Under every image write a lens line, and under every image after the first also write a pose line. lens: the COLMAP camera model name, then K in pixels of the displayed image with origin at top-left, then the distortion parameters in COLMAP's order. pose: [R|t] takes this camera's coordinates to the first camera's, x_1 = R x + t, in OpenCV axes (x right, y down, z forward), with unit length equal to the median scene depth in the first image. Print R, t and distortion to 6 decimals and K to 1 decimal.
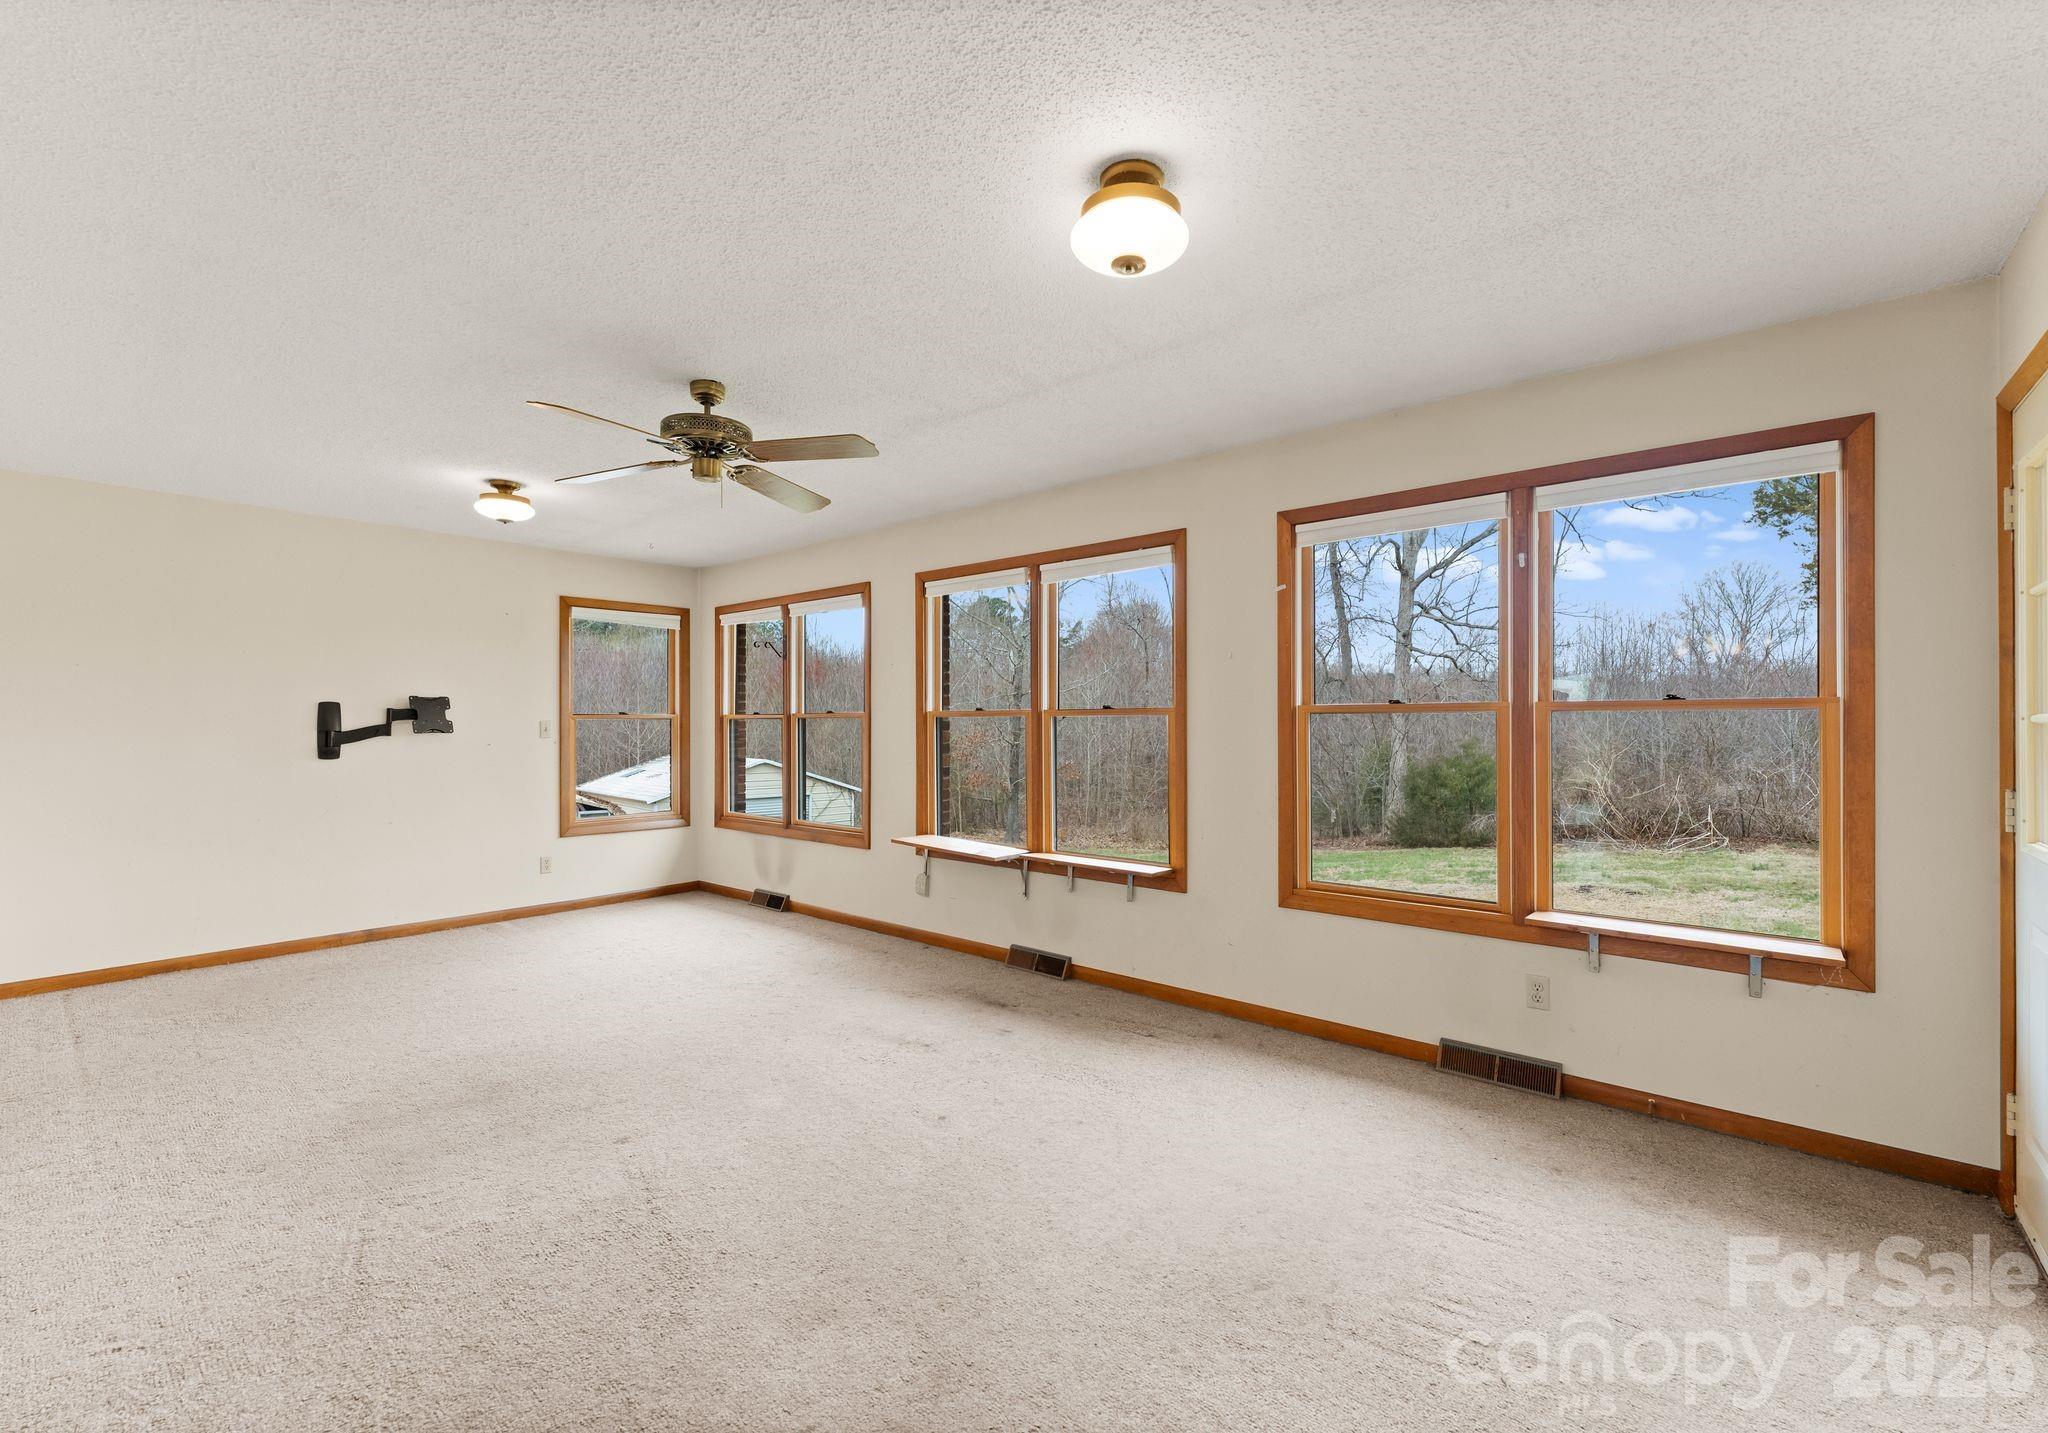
lens RADIAL K [[864.3, 0, 1037.7], [0, 864.3, 716.9], [0, 0, 1]] dist [-0.000497, -0.000317]
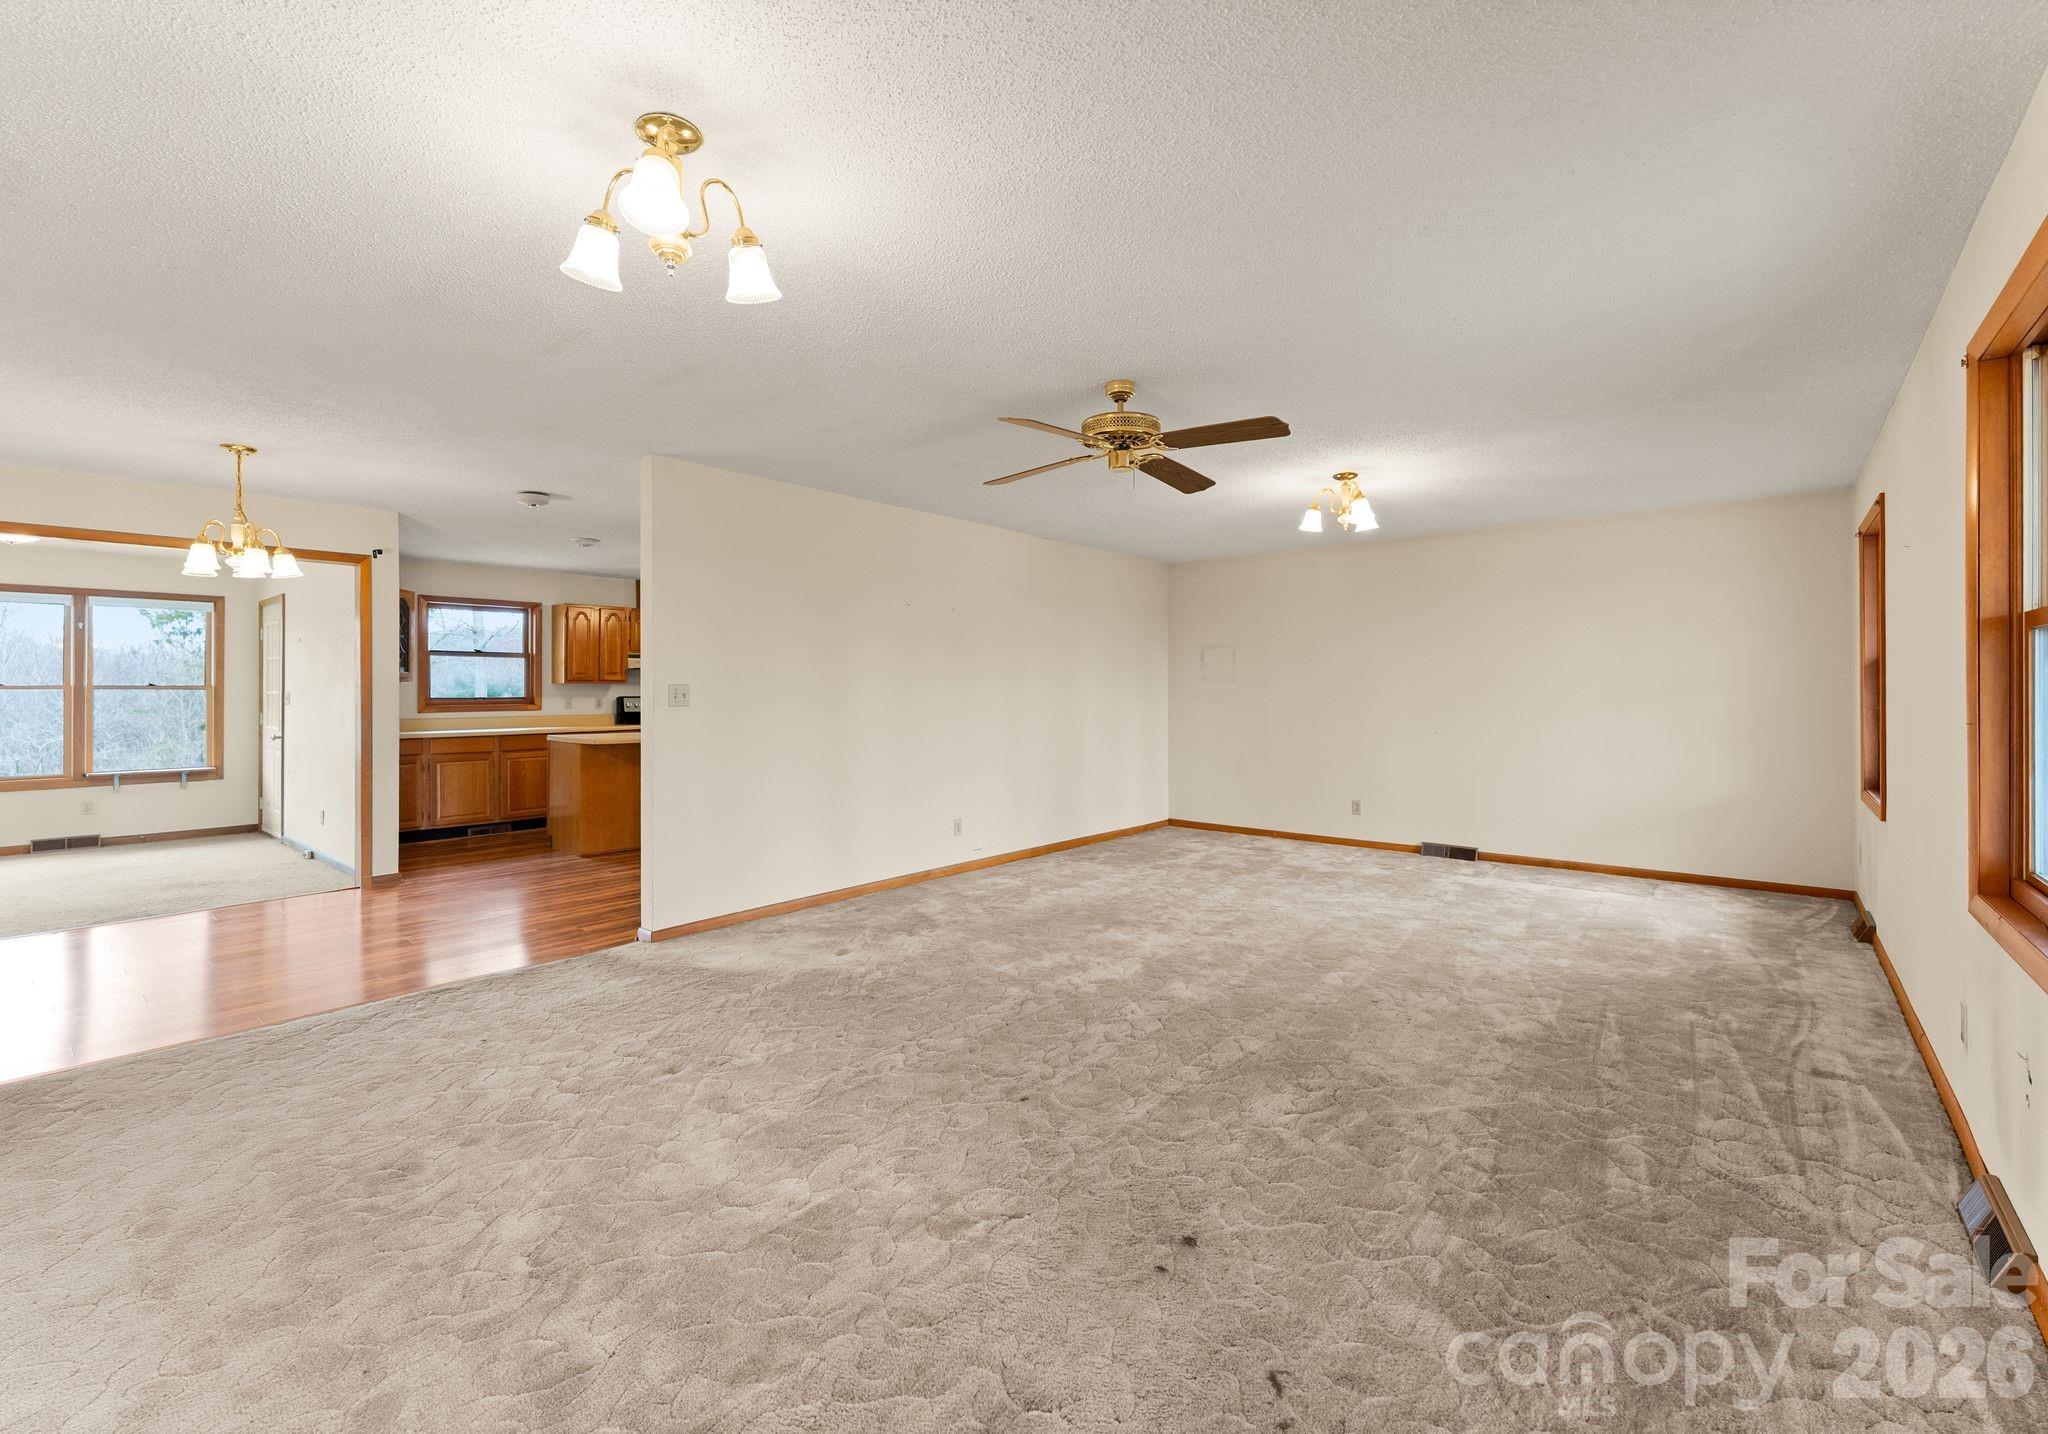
lens RADIAL K [[886.8, 0, 1019.4], [0, 886.8, 693.8], [0, 0, 1]] dist [0.000376, 0.000222]
pose [[0.017844, -0.000193, 0.999841, -2.173077], [-0.009495, 0.999955, 0.000362, -0.024701], [-0.999796, -0.009500, 0.017842, -1.922815]]
